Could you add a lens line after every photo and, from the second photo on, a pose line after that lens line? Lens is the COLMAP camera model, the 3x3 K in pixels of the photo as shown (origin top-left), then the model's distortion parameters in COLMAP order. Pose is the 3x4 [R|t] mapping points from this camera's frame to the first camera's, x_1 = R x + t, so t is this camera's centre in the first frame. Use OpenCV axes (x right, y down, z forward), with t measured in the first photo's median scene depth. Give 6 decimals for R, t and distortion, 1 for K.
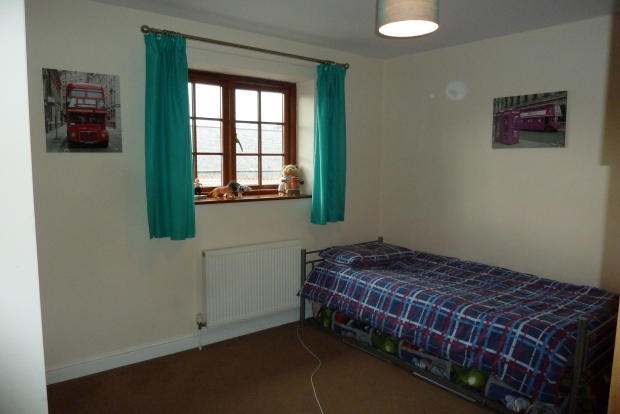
lens RADIAL K [[457.0, 0, 310.3], [0, 457.0, 207.2], [0, 0, 1]] dist [-0.008062, 0.002435]
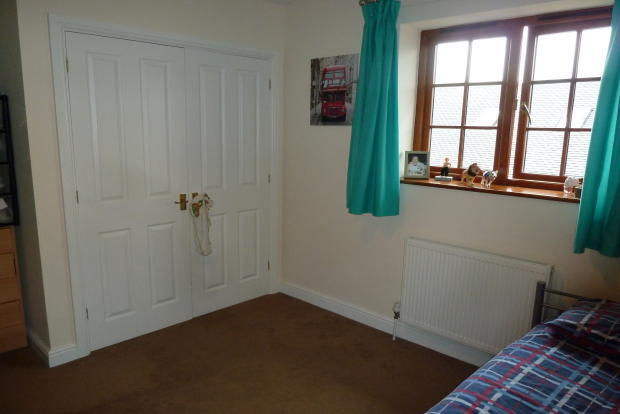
lens RADIAL K [[457.0, 0, 309.5], [0, 457.0, 208.6], [0, 0, 1]] dist [-0.008062, 0.002435]
pose [[0.171154, 0.168828, -0.970672, 0.685137], [-0.123365, 0.981128, 0.148895, -0.078592], [0.977490, 0.094263, 0.188751, 0.744468]]
